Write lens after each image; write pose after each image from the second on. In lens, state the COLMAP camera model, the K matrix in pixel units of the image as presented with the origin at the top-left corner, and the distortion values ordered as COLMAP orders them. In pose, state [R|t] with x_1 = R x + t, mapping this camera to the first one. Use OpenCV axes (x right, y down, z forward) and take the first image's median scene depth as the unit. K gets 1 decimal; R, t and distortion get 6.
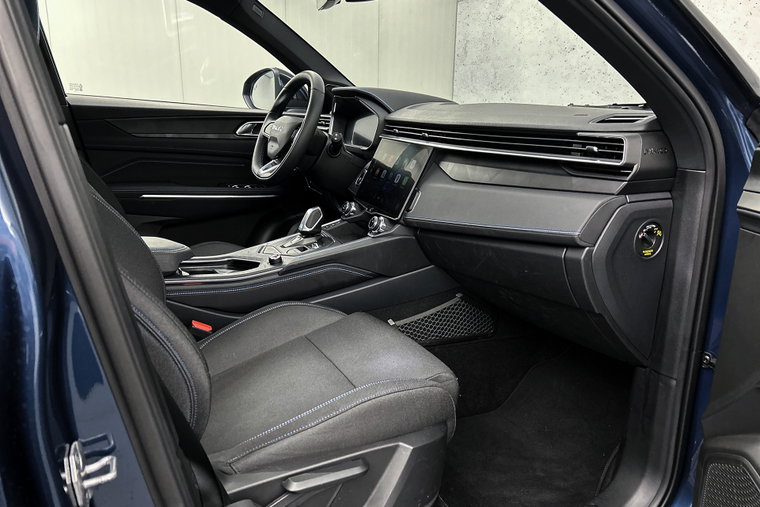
lens RADIAL K [[577.3, 0, 379.1], [0, 577.3, 258.6], [0, 0, 1]] dist [0.073590, -0.093221]
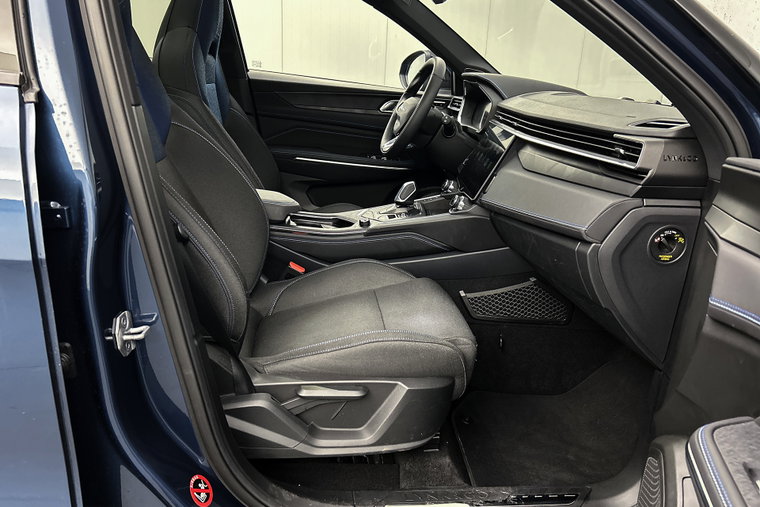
lens RADIAL K [[577.3, 0, 379.1], [0, 577.3, 258.6], [0, 0, 1]] dist [0.073590, -0.093221]
pose [[0.933120, 0.148288, -0.327563, 0.244652], [-0.134064, 0.988791, 0.065722, -0.006305], [0.333637, -0.017412, 0.942541, -0.094993]]
